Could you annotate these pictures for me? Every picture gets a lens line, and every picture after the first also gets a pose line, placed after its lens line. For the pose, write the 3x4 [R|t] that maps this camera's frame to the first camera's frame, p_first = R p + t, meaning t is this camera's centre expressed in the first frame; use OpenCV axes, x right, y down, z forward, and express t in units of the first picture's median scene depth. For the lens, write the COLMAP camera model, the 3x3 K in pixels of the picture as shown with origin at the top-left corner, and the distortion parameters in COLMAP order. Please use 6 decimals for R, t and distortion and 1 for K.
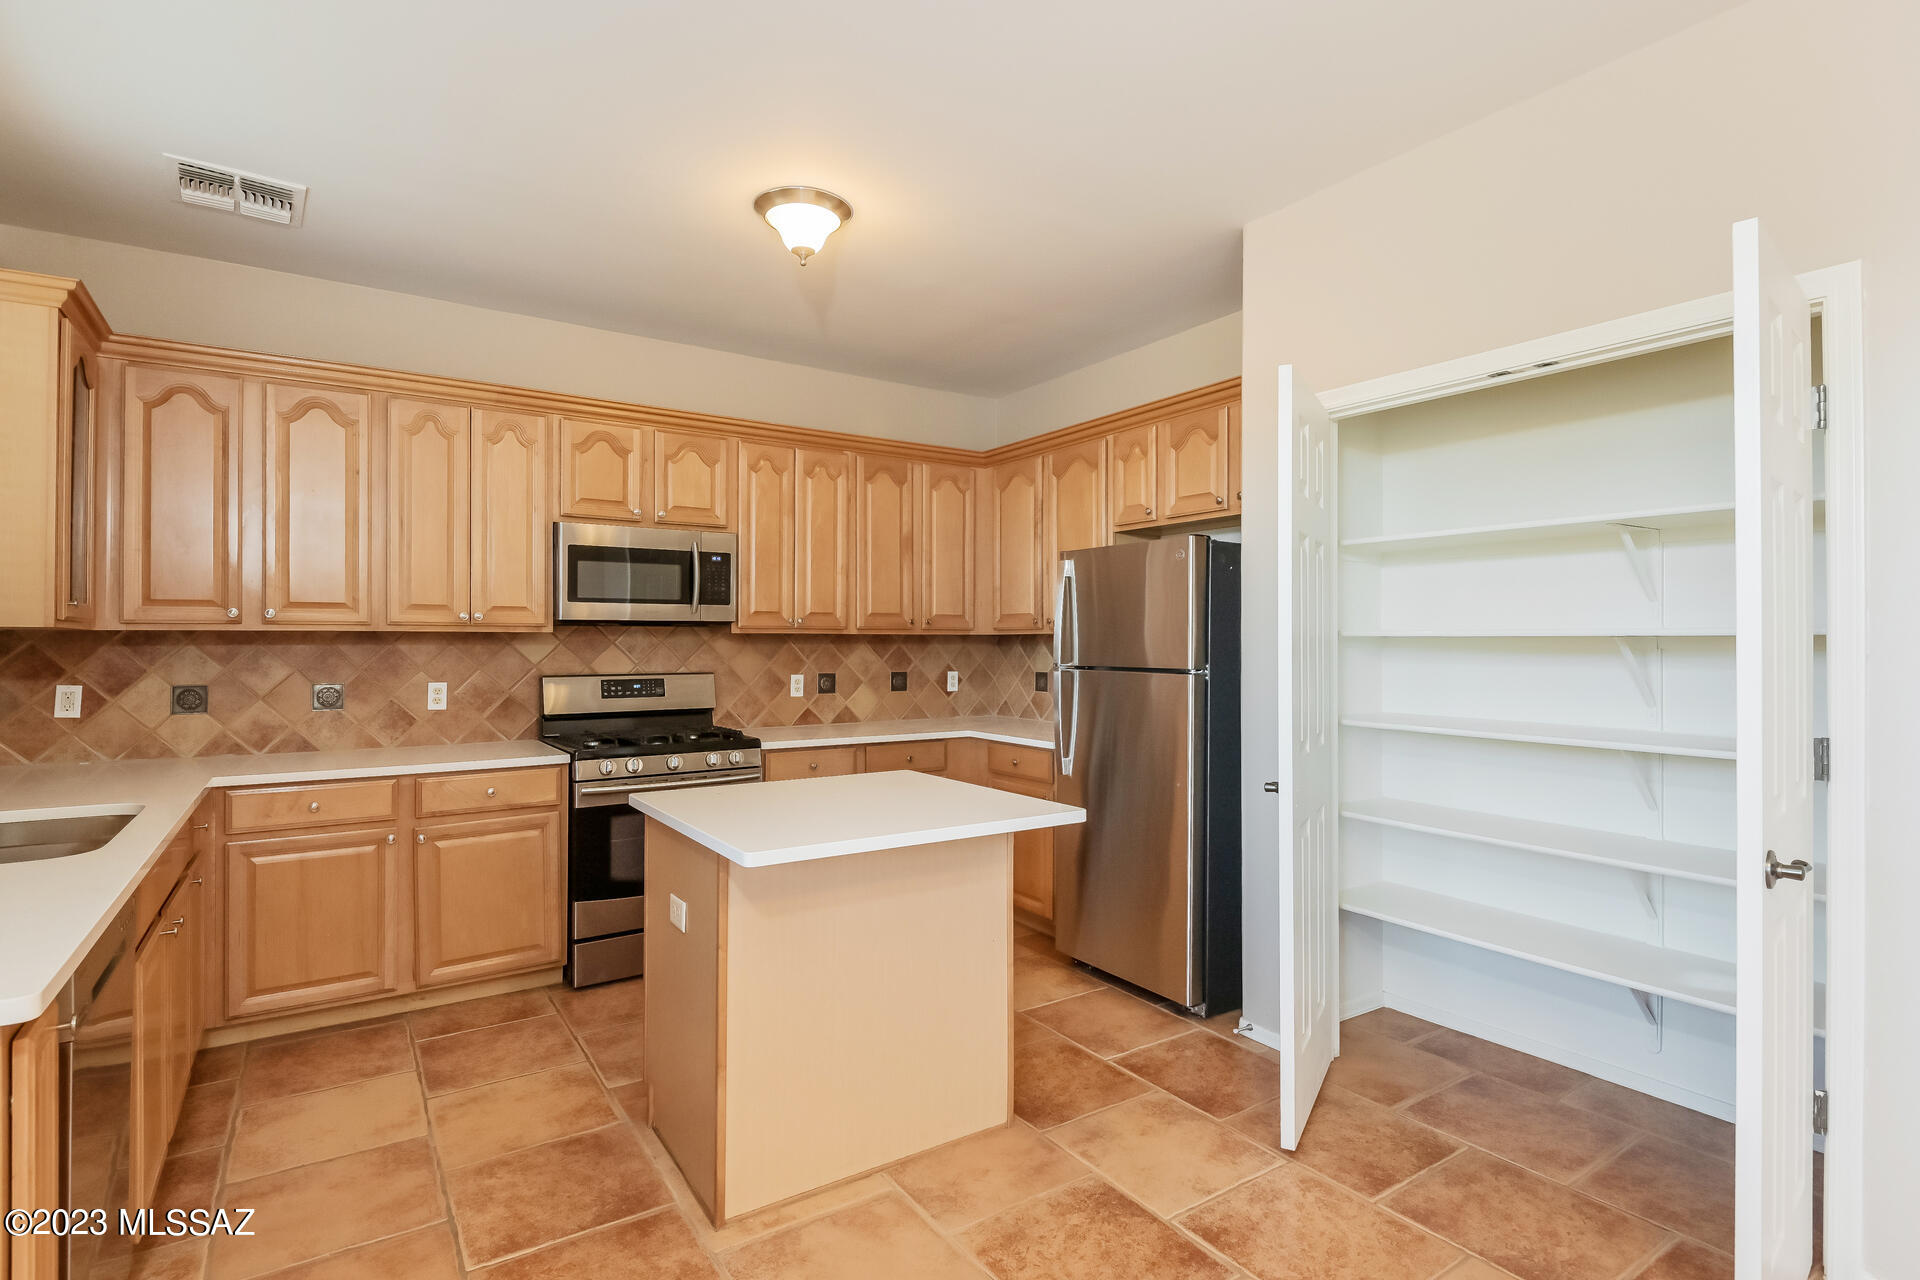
lens RADIAL K [[939.2, 0, 951.0], [0, 939.2, 637.3], [0, 0, 1]] dist [-0.003315, -0.001554]
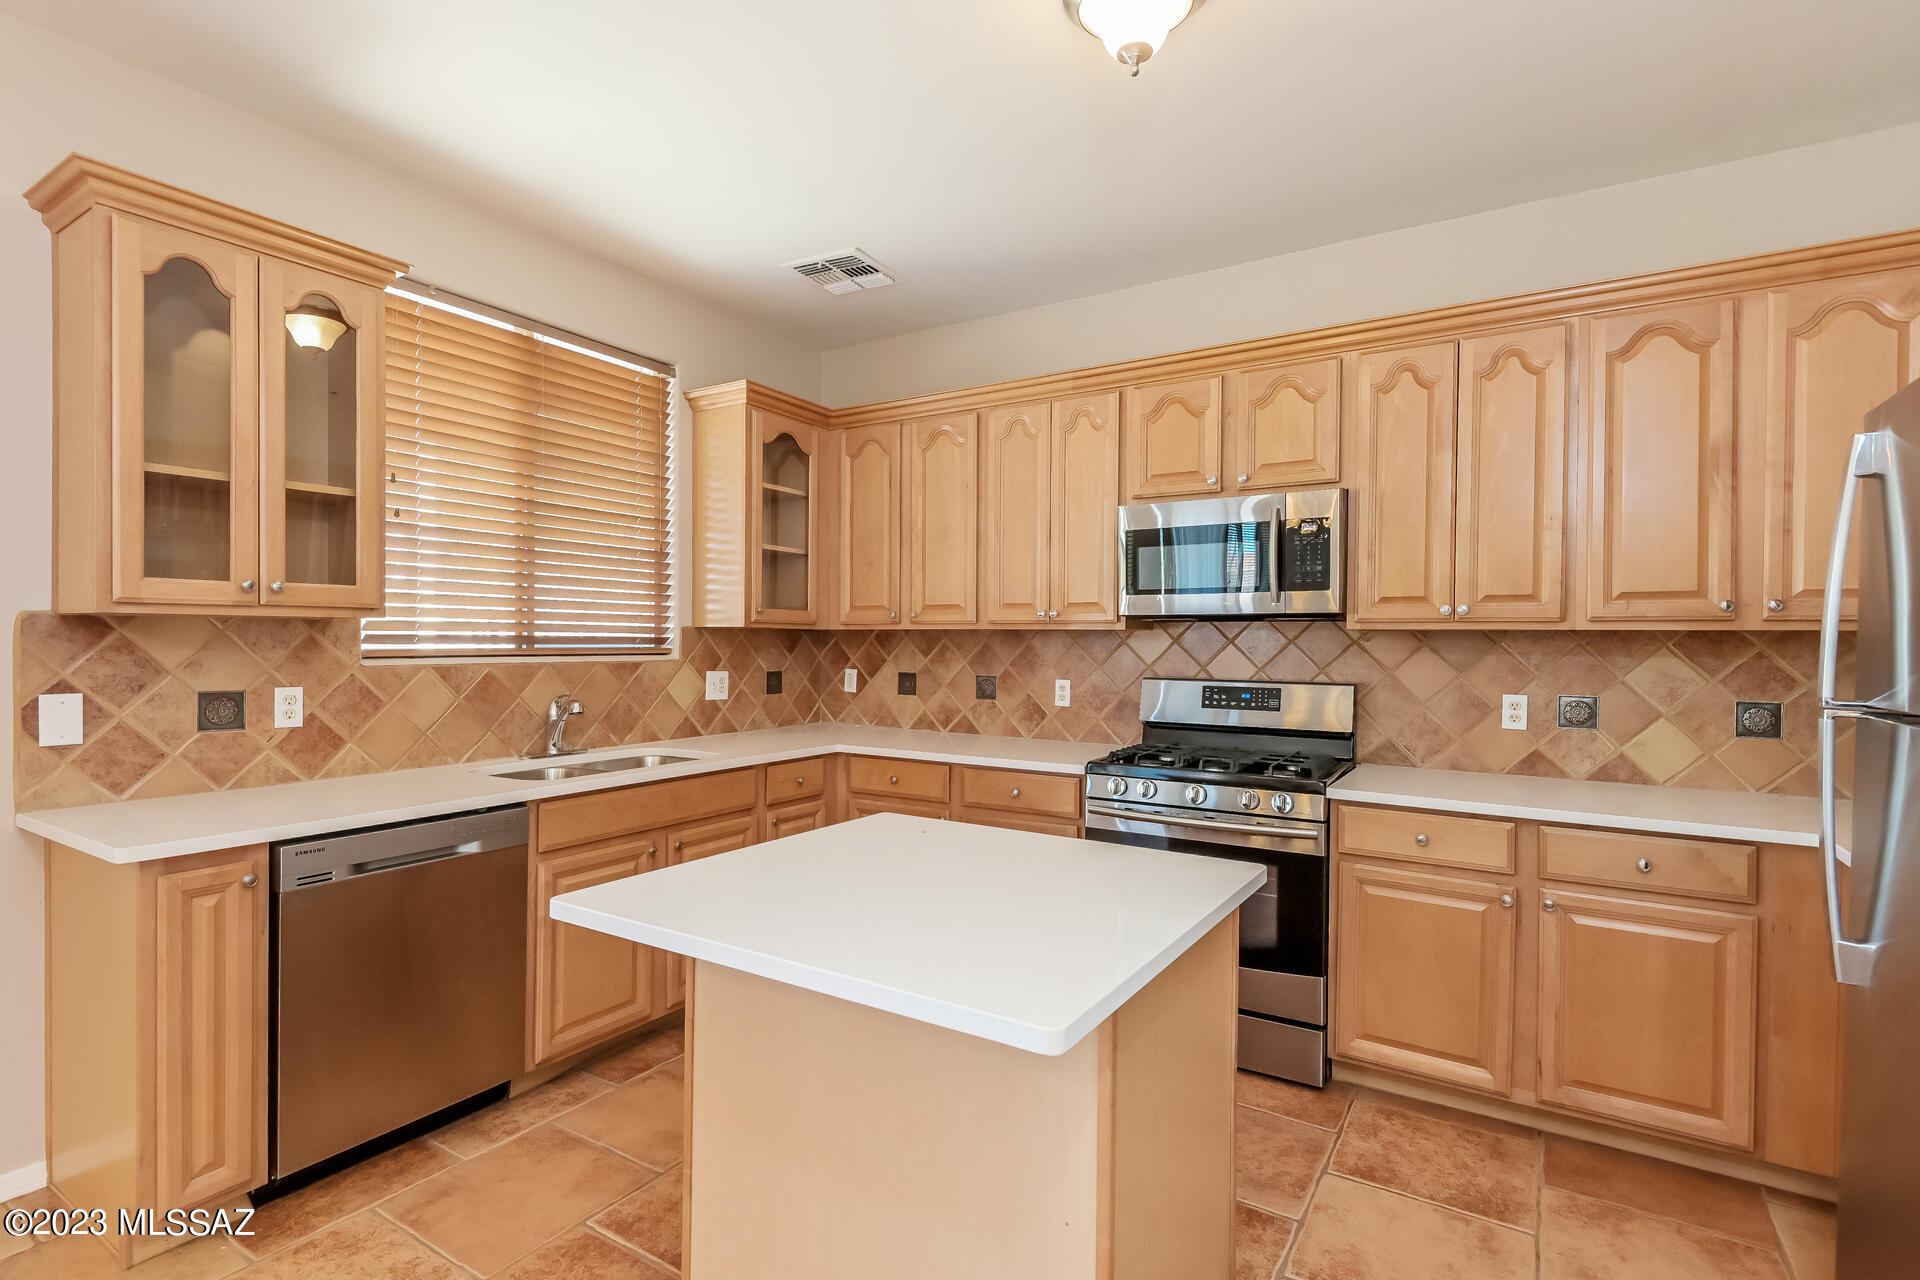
lens RADIAL K [[904.3, 0, 938.3], [0, 904.3, 643.8], [0, 0, 1]] dist [0.002166, -0.000013]
pose [[0.397929, 0.008149, -0.917380, 0.296321], [-0.003840, 0.999967, 0.007217, 0.002790], [0.917408, 0.000651, 0.397947, 0.481220]]
